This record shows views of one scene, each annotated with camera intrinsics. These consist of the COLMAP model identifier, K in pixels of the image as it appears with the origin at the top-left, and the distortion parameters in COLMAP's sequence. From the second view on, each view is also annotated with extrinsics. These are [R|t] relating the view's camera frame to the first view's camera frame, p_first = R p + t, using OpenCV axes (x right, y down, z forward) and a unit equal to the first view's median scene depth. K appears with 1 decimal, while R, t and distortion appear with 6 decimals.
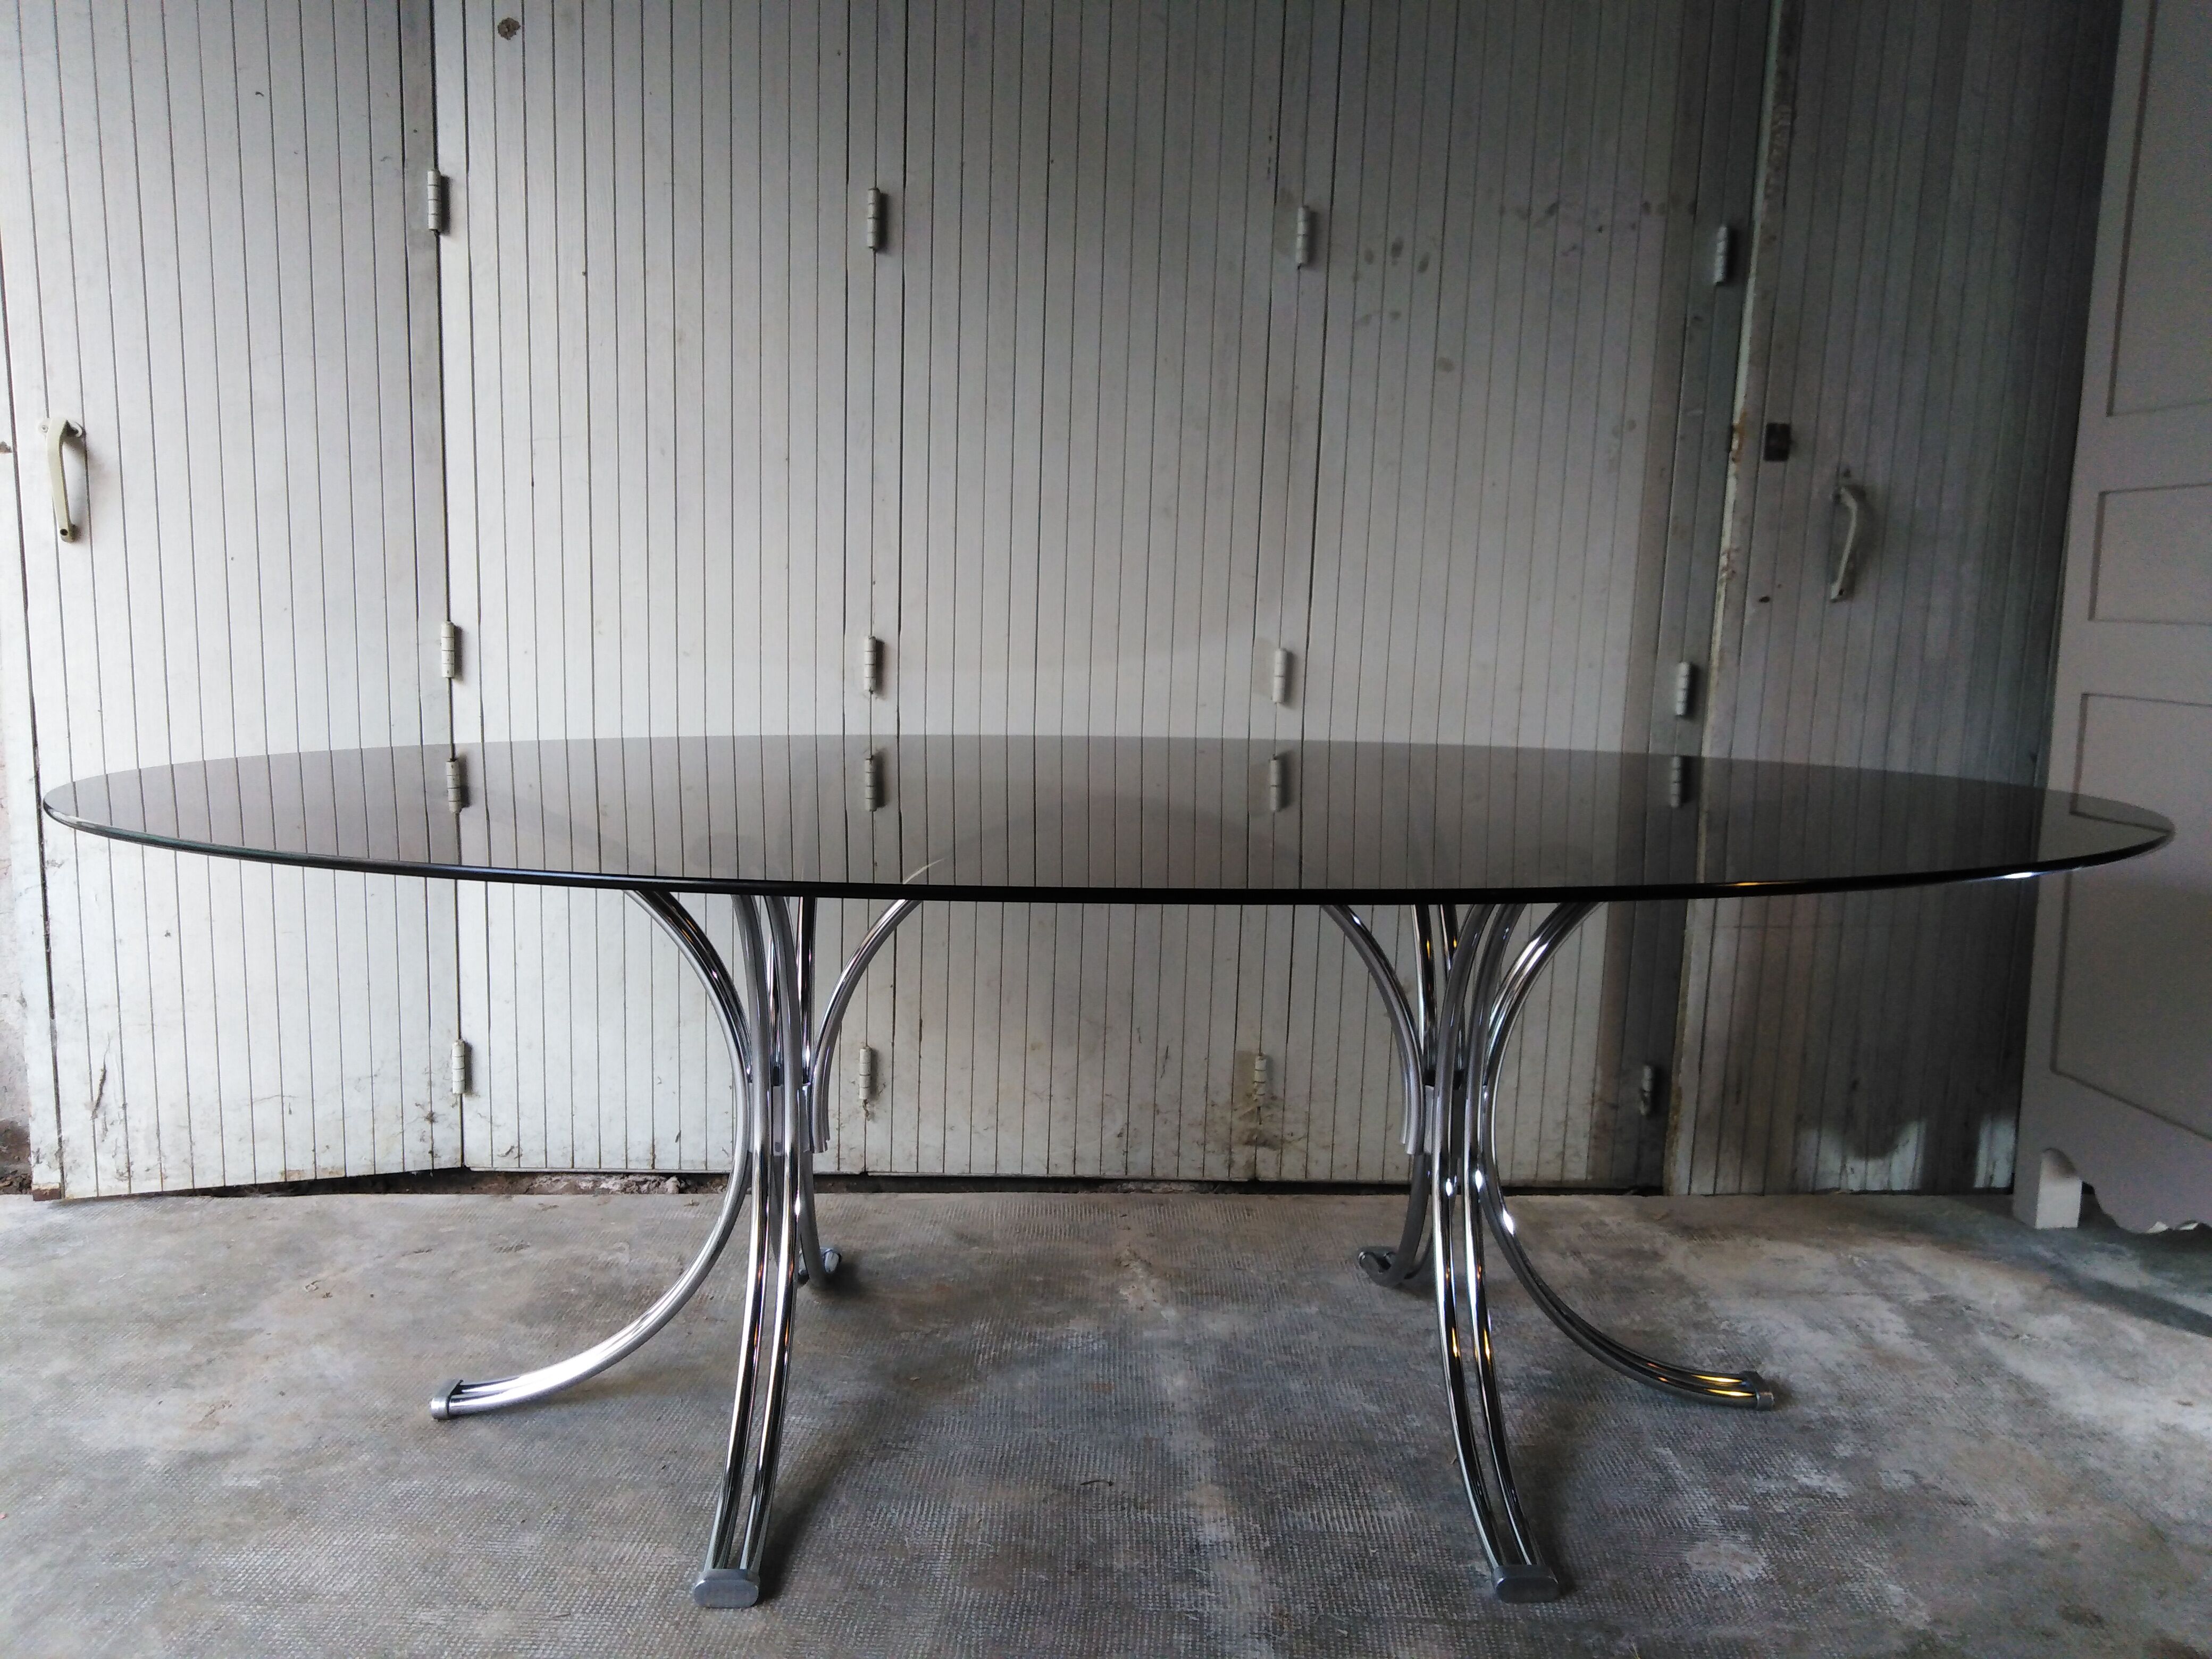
lens RADIAL K [[1661.4, 0, 1101.2], [0, 1661.4, 836.7], [0, 0, 1]] dist [0.016672, -0.008775]
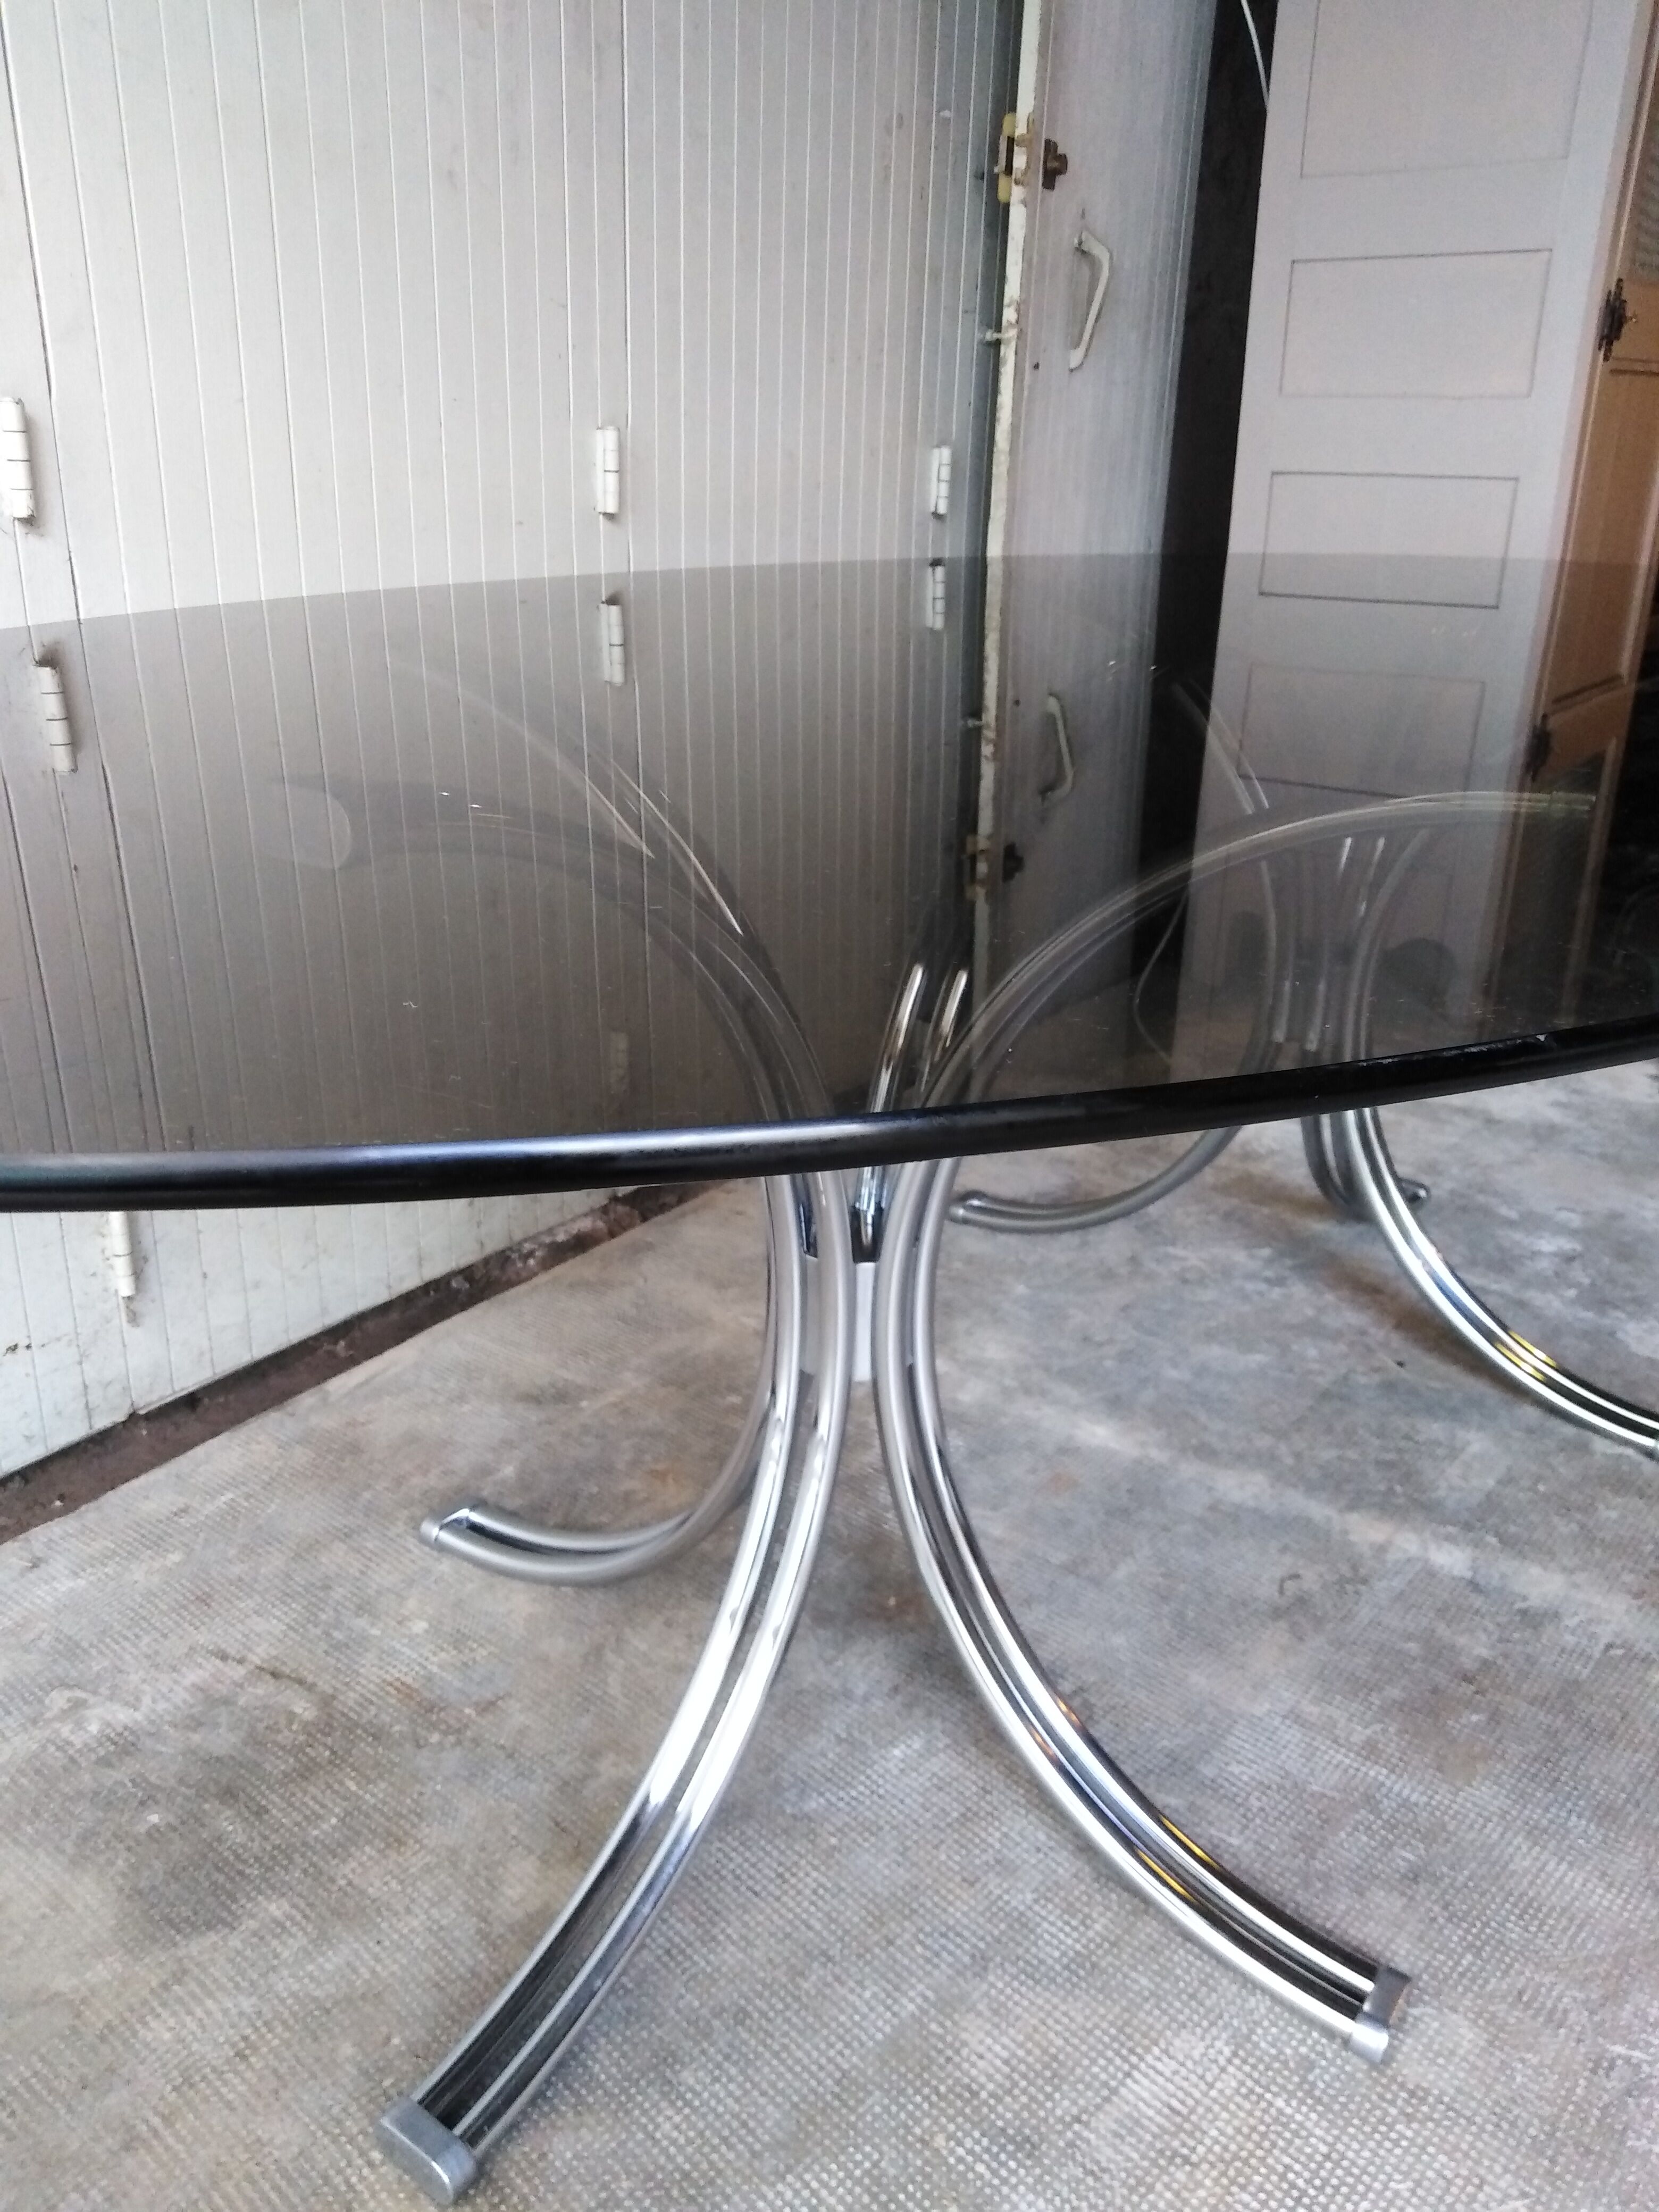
lens RADIAL K [[1661.4, 0, 831.9], [0, 1661.4, 1117.8], [0, 0, 1]] dist [0.016672, -0.008775]
pose [[0.628026, -0.297475, 0.719091, -0.542698], [0.112043, 0.948990, 0.294727, -0.050076], [-0.770085, -0.104527, 0.629320, 0.630109]]
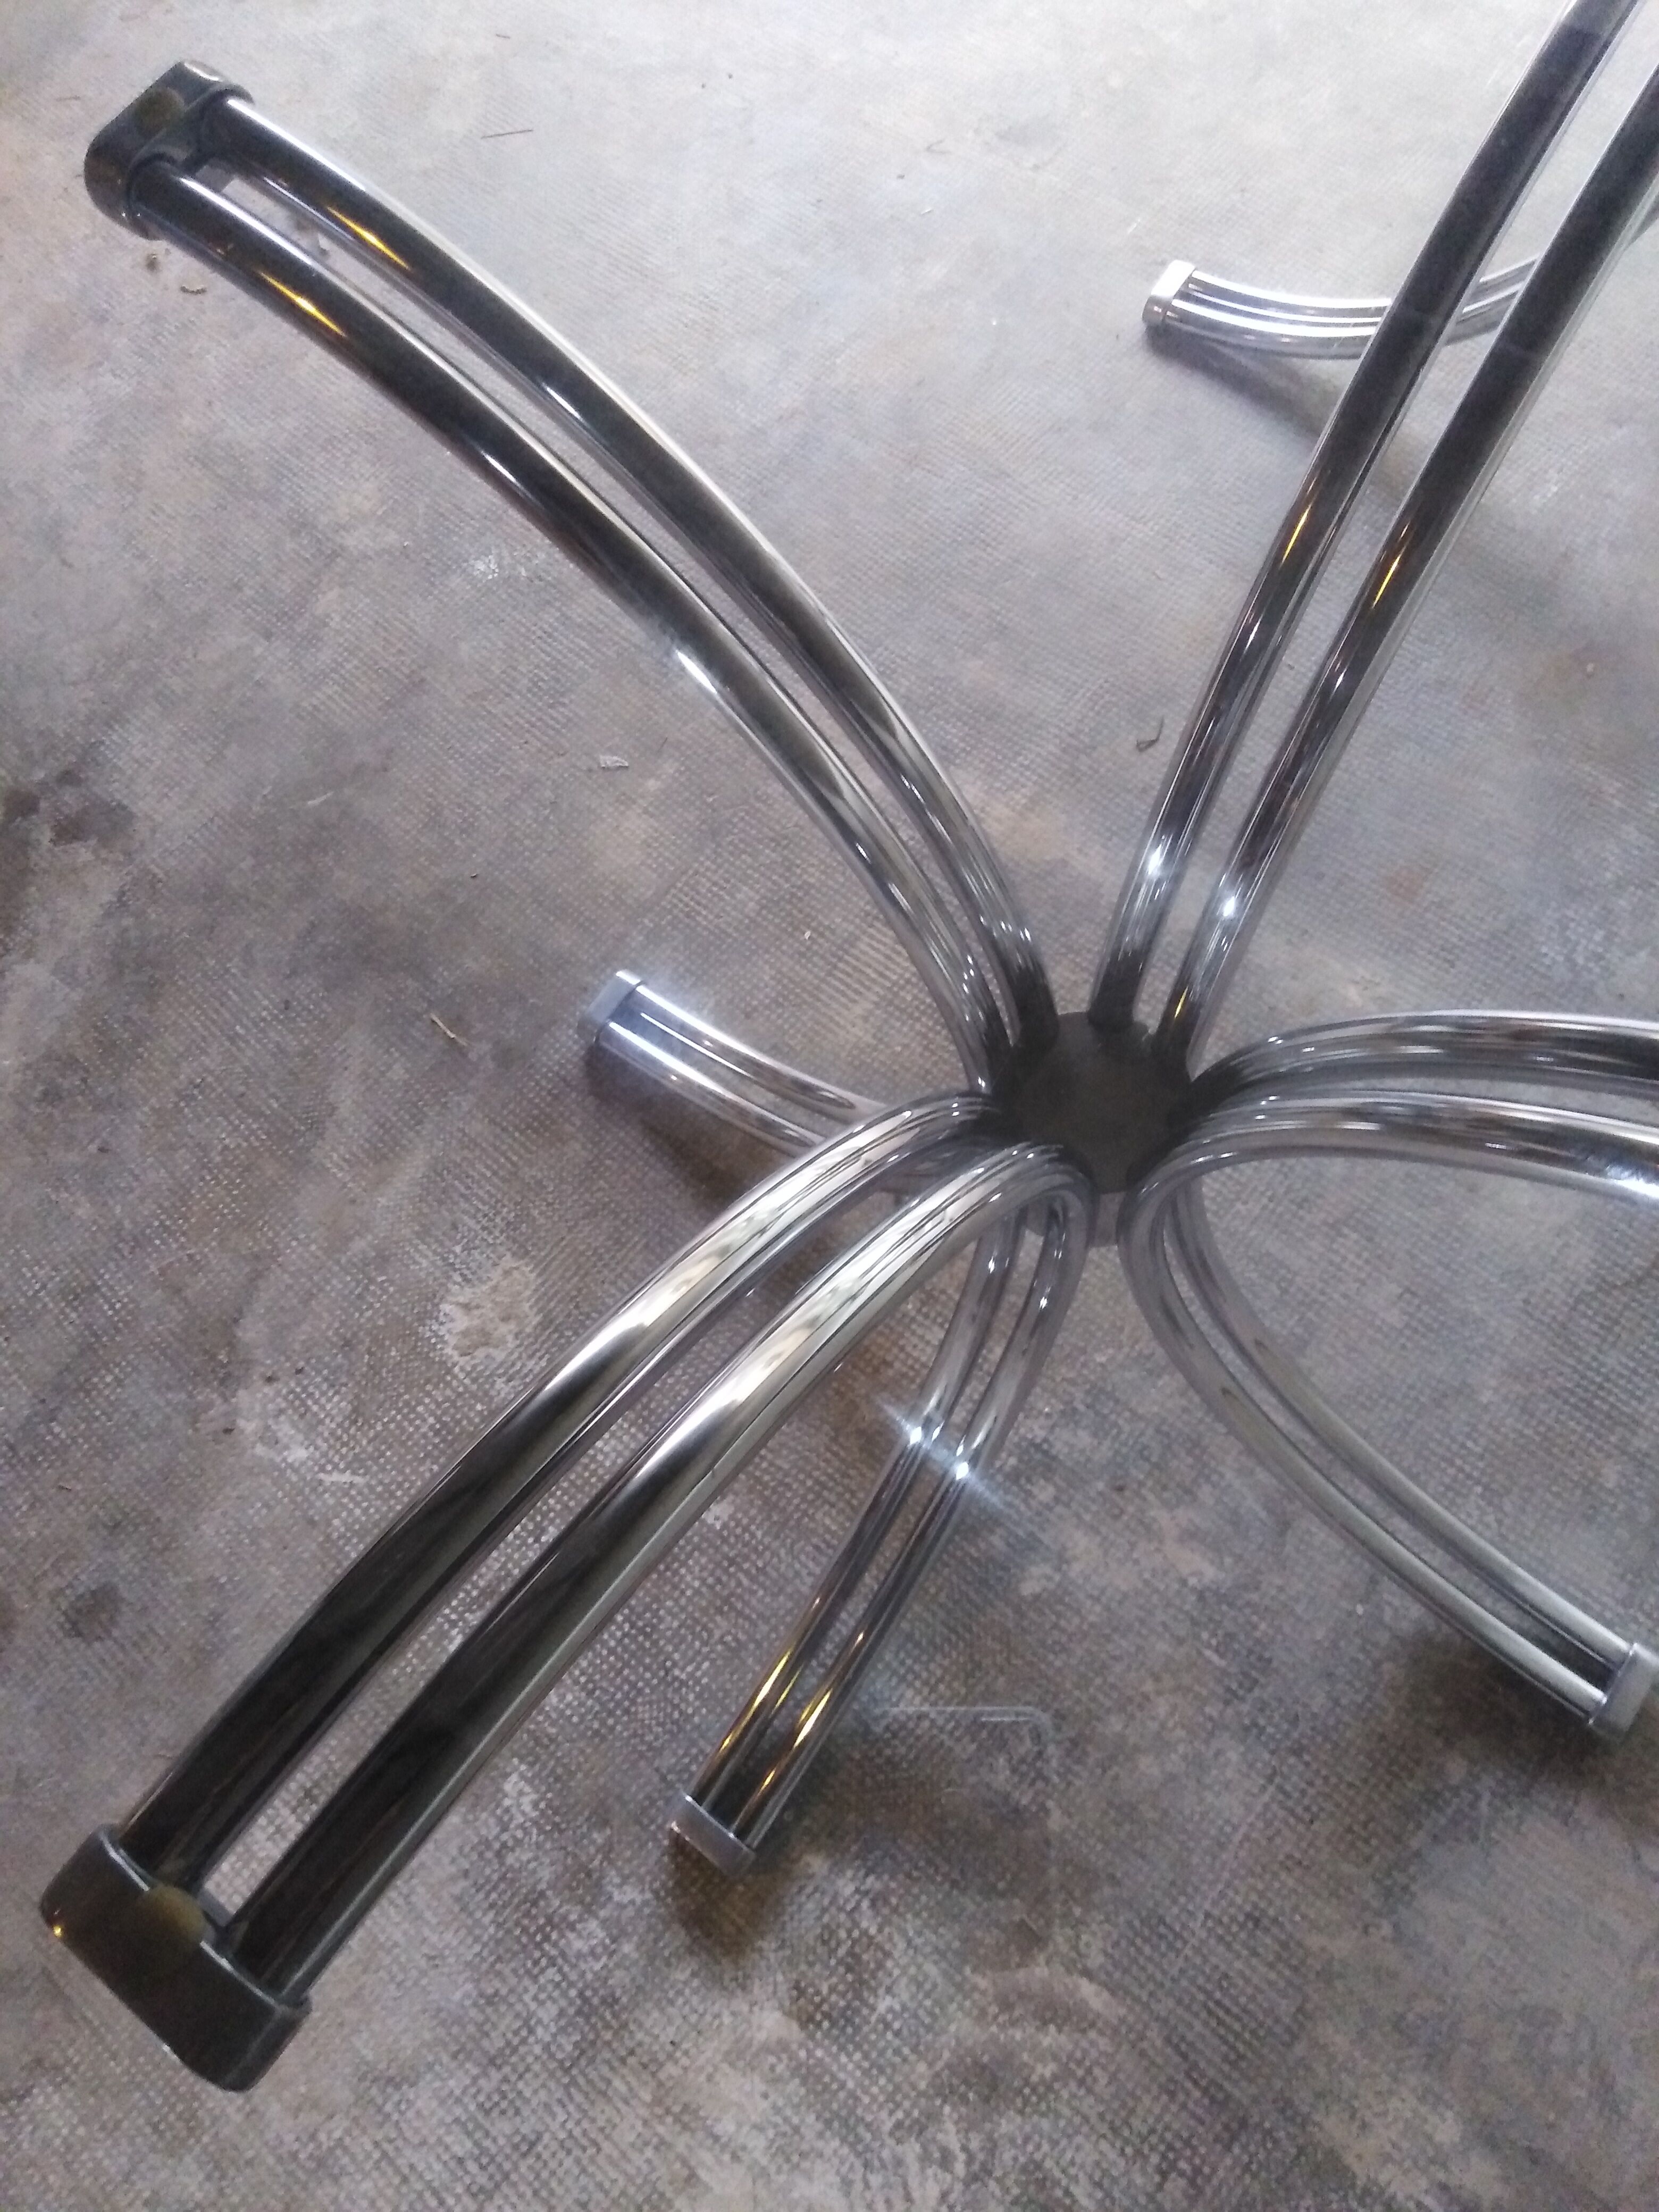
lens RADIAL K [[1661.4, 0, 830.4], [0, 1661.4, 1088.8], [0, 0, 1]] dist [0.016672, -0.008775]
pose [[-0.607542, 0.756614, -0.241720, 0.320522], [-0.029084, 0.282928, 0.958700, -0.207321], [0.793755, 0.589481, -0.149885, 0.966332]]
